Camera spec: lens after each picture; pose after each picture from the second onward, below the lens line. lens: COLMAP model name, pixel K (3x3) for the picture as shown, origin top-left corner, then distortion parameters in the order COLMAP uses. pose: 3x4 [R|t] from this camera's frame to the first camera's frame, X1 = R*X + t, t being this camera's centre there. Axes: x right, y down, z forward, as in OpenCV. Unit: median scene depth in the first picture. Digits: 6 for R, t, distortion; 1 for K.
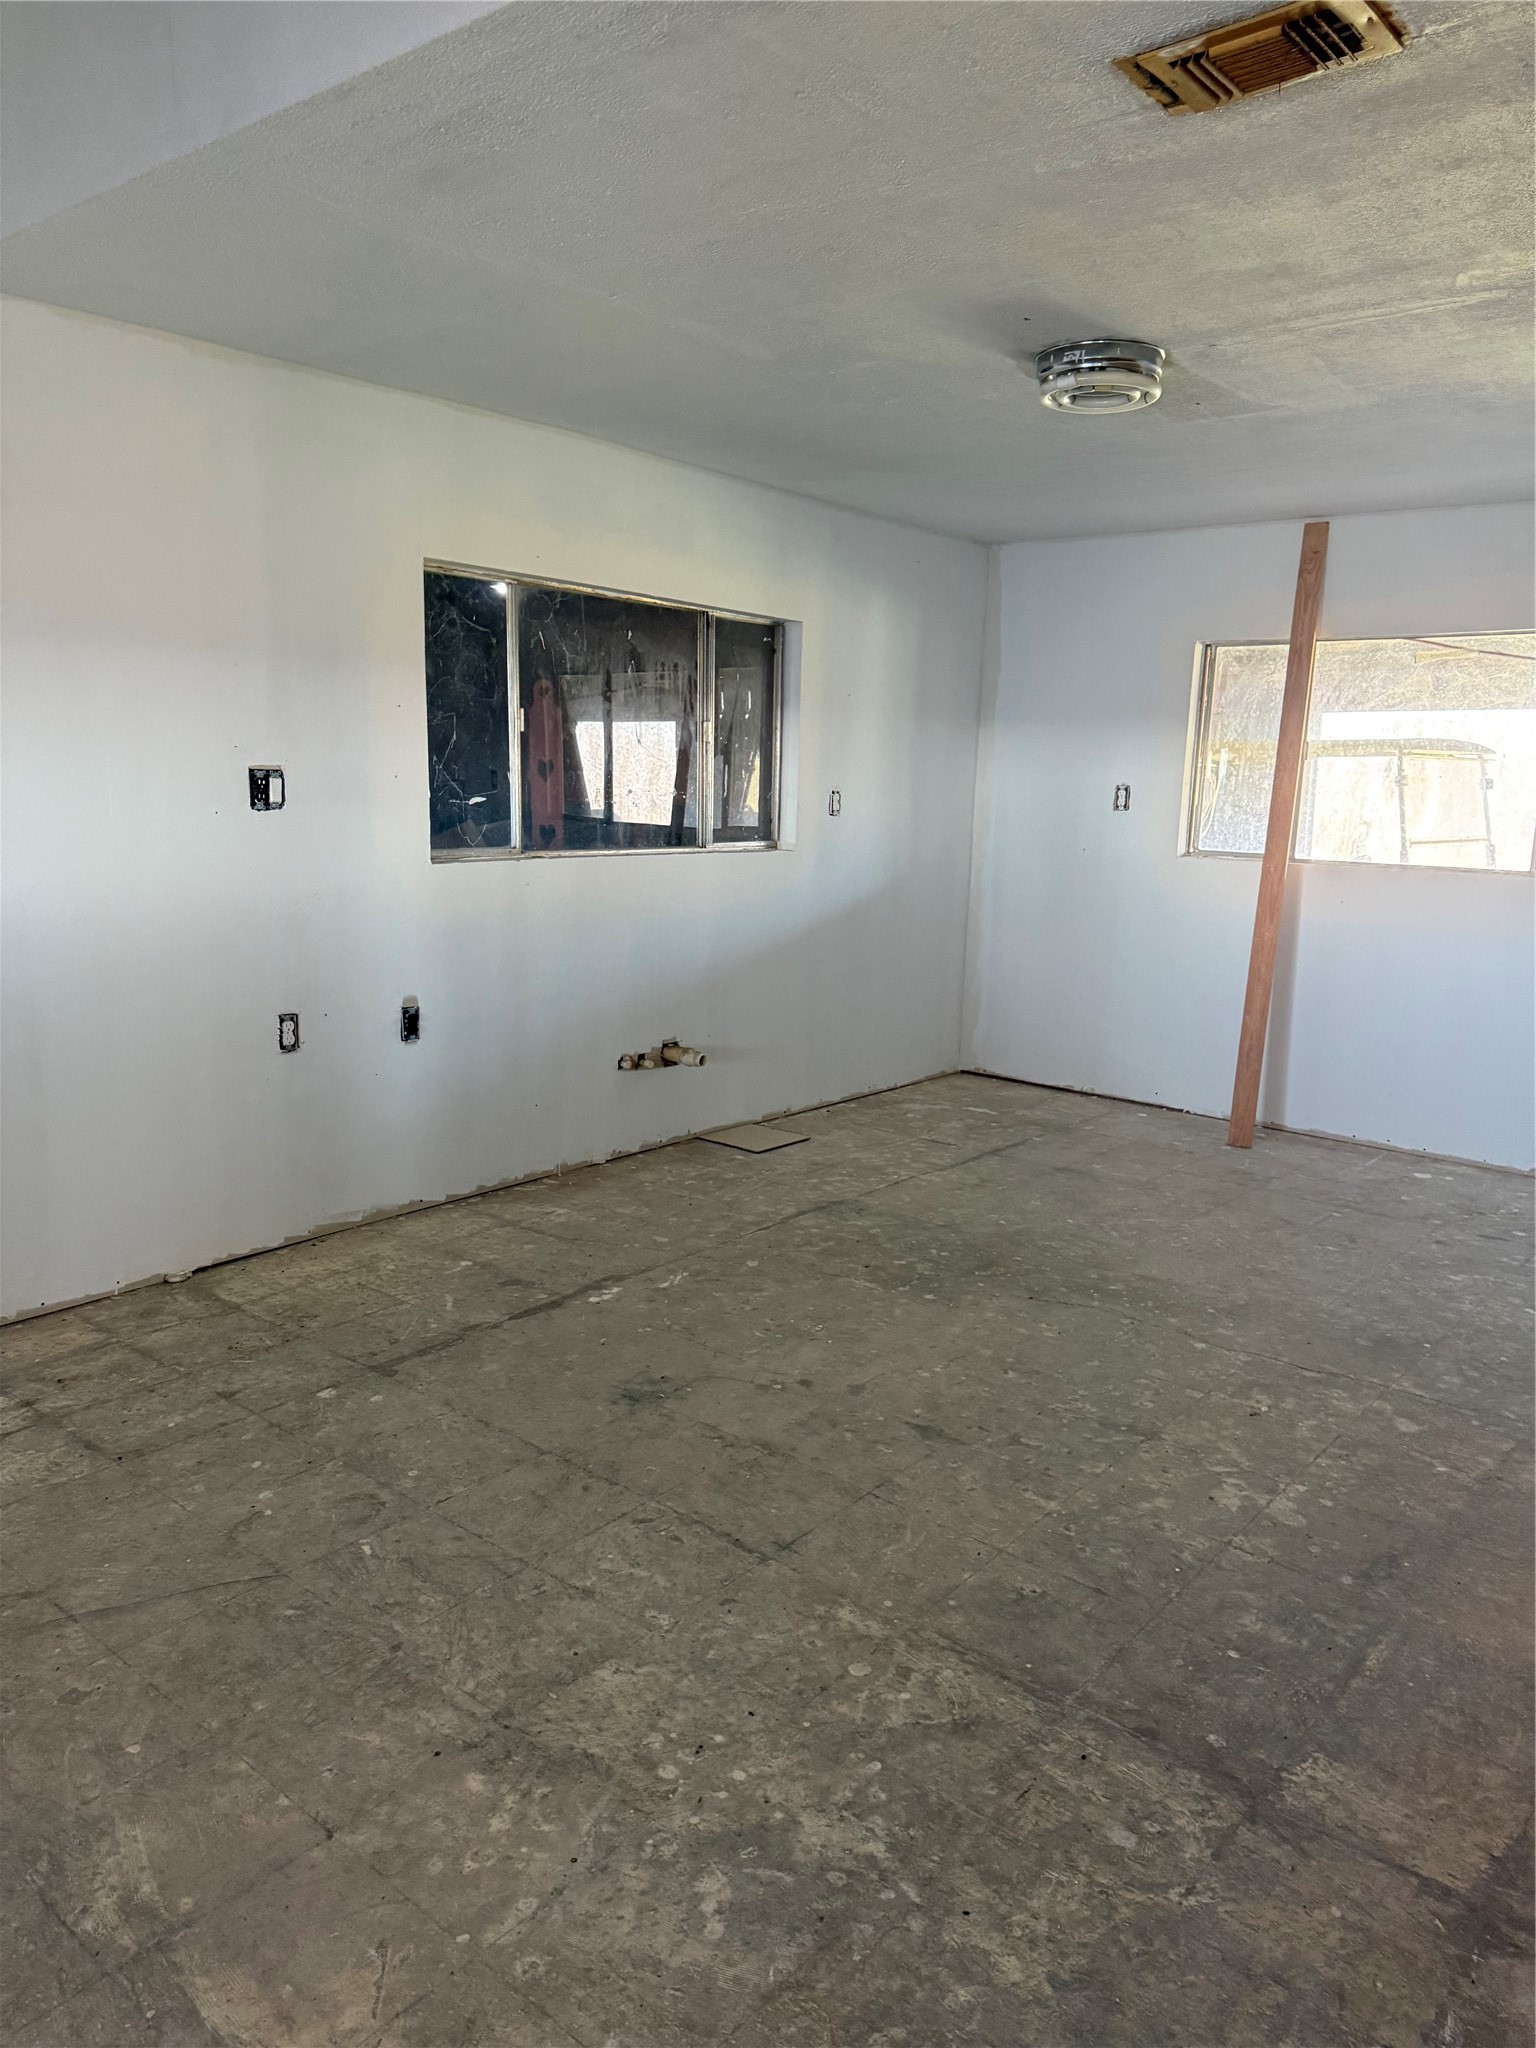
lens RADIAL K [[1471.4, 0, 736.6], [0, 1471.4, 1019.2], [0, 0, 1]] dist [0.035430, -0.056858]
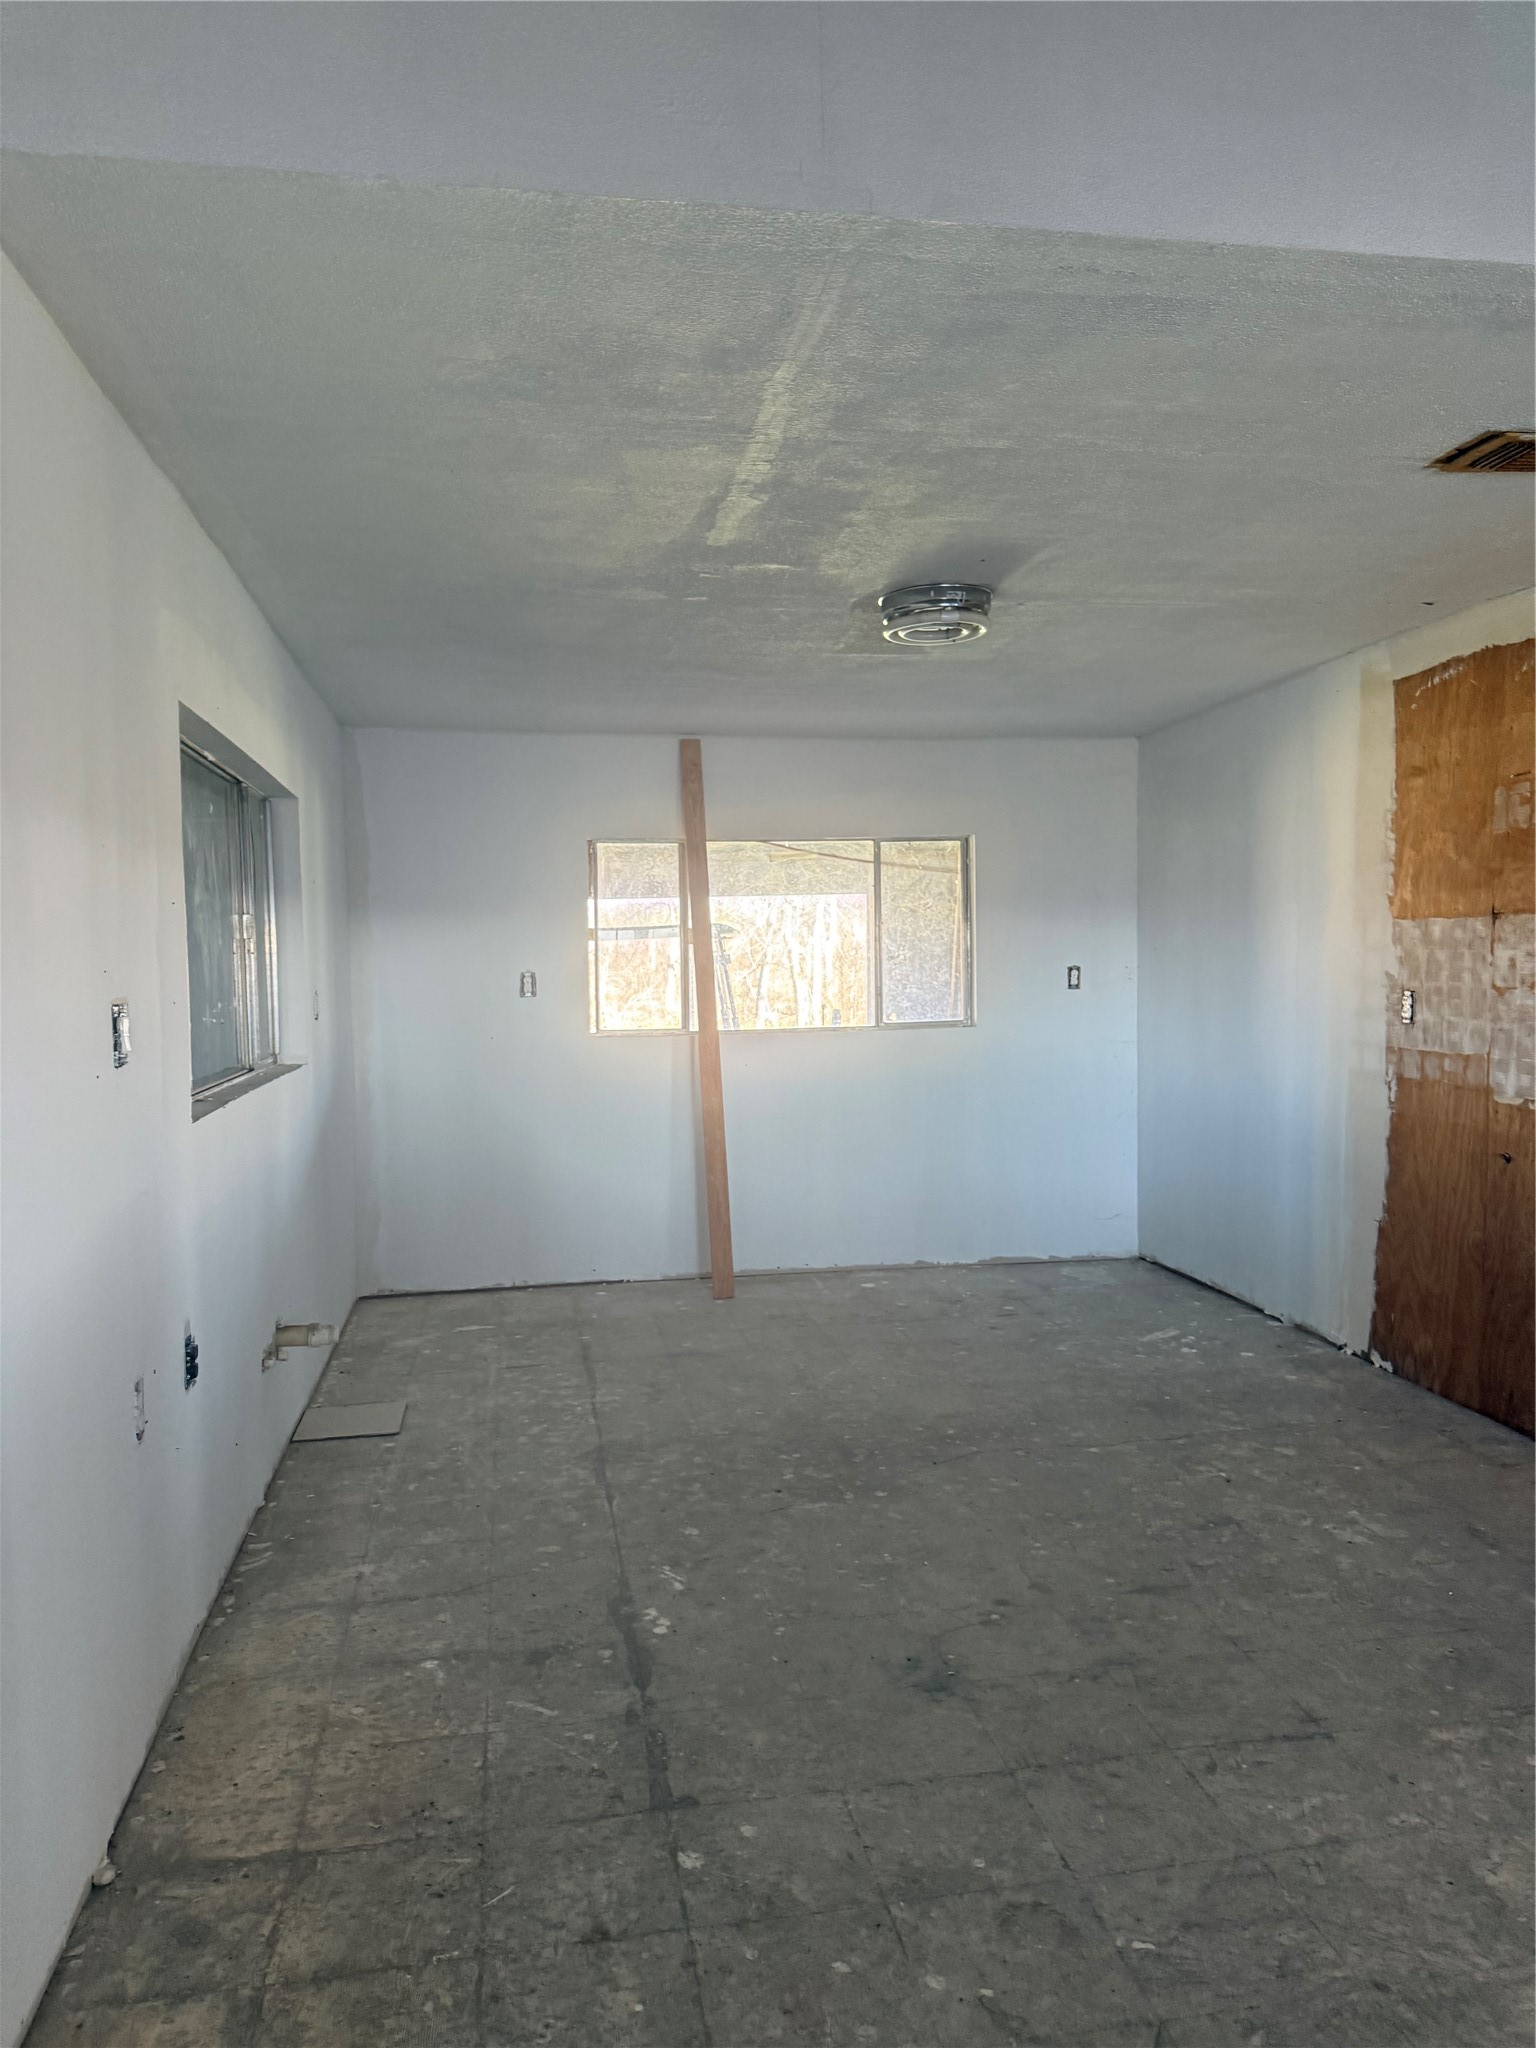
lens RADIAL K [[1471.4, 0, 776.1], [0, 1471.4, 1016.7], [0, 0, 1]] dist [0.035430, -0.056858]
pose [[0.647121, -0.079072, 0.758276, -0.734239], [0.172000, 0.984106, -0.044165, -0.107455], [-0.742732, 0.159003, 0.650436, 0.418826]]
